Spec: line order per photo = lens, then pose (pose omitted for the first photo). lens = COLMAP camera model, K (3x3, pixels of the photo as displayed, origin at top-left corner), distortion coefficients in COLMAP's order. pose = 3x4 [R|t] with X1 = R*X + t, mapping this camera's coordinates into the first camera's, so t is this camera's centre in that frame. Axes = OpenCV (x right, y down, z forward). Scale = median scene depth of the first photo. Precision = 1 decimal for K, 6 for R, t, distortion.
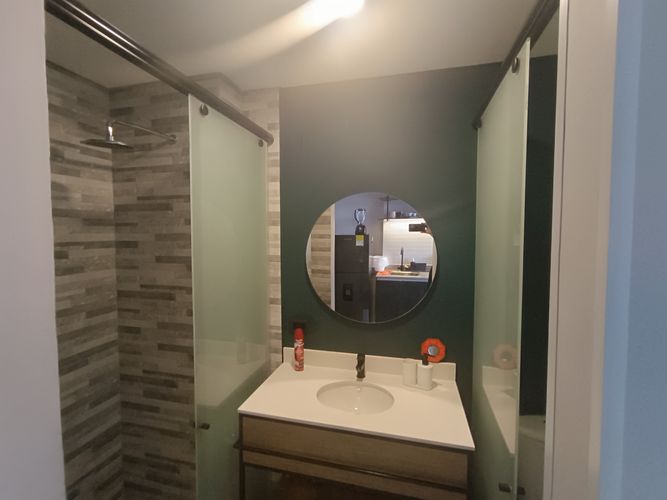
lens RADIAL K [[307.2, 0, 336.0], [0, 307.2, 248.0], [0, 0, 1]] dist [-0.025104, 0.021584]
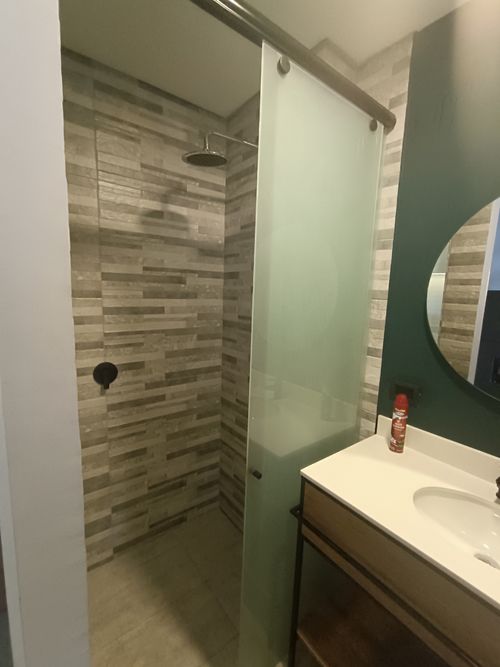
lens RADIAL K [[307.2, 0, 250.0], [0, 307.2, 333.5], [0, 0, 1]] dist [-0.025104, 0.021584]
pose [[0.781155, 0.117424, -0.613195, 0.019023], [-0.070777, 0.992478, 0.099891, 0.075624], [0.620313, -0.034630, 0.783590, 0.227398]]
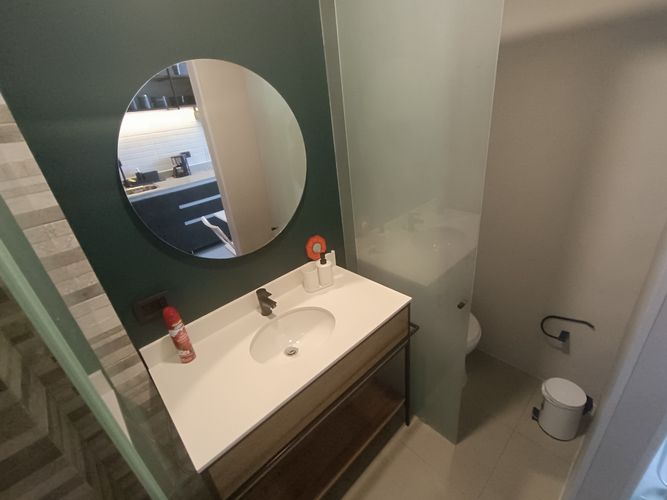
lens RADIAL K [[307.2, 0, 336.0], [0, 307.2, 248.0], [0, 0, 1]] dist [-0.025104, 0.021584]
pose [[0.529560, -0.417440, 0.738451, -0.332230], [0.151000, 0.903021, 0.402184, -0.042307], [-0.834725, -0.101474, 0.541237, 0.377565]]
